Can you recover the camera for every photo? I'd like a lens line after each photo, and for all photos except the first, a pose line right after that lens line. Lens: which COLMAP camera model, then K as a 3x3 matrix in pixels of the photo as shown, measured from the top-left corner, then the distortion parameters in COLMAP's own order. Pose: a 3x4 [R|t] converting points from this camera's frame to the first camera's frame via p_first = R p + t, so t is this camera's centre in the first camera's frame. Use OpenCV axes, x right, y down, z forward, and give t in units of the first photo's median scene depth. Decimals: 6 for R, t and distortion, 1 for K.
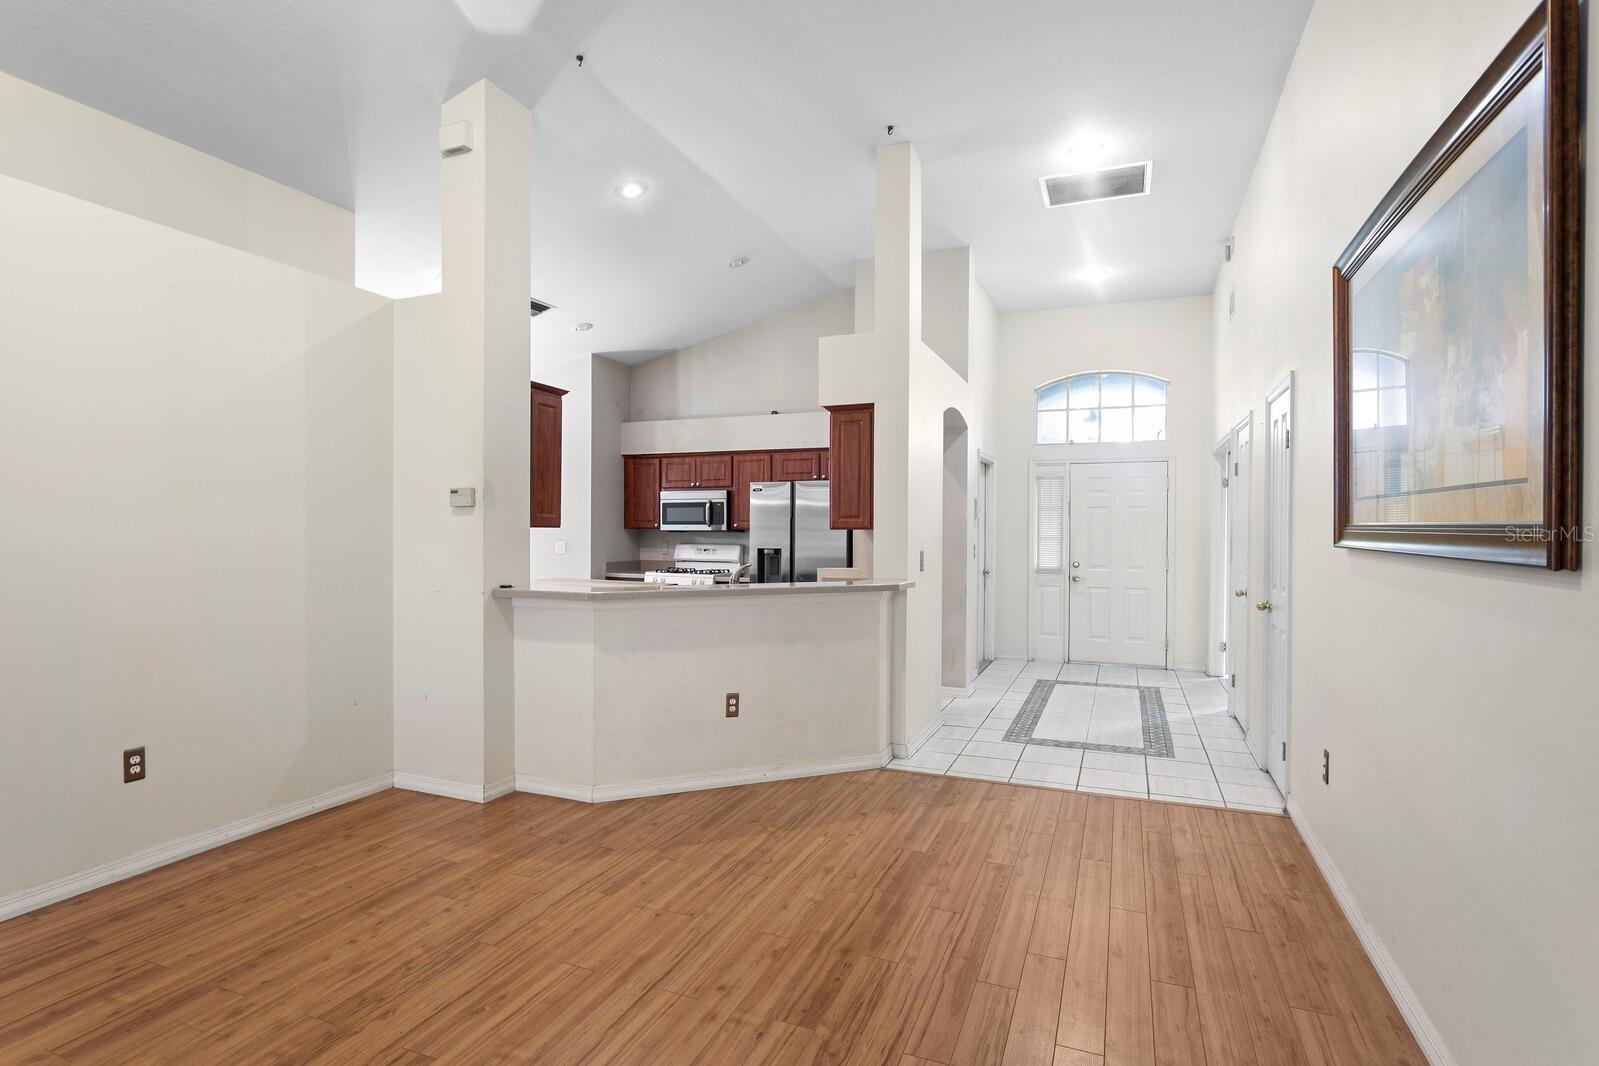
lens RADIAL K [[789.3, 0, 807.0], [0, 789.3, 528.2], [0, 0, 1]] dist [0.012276, 0.000113]
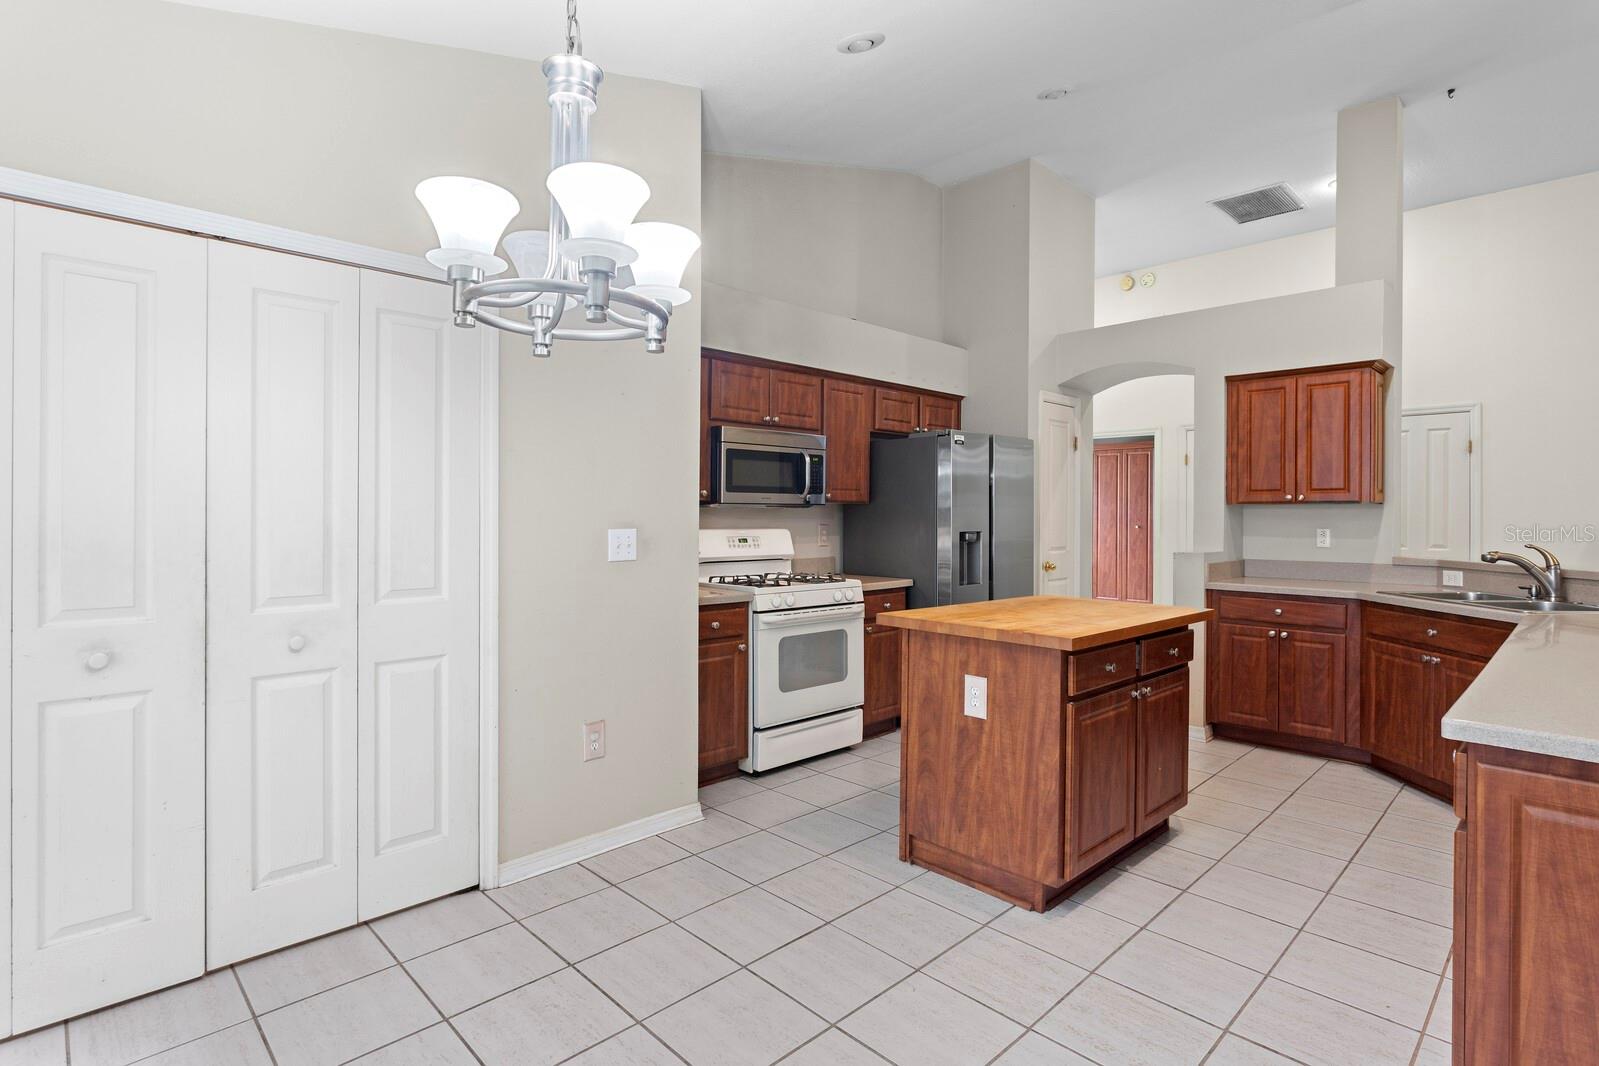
lens RADIAL K [[789.3, 0, 807.0], [0, 789.3, 528.2], [0, 0, 1]] dist [0.012276, 0.000113]
pose [[0.396434, -0.020312, 0.917838, -0.642188], [-0.002906, 0.999722, 0.023379, 0.006559], [-0.918059, -0.011936, 0.396265, 0.772970]]
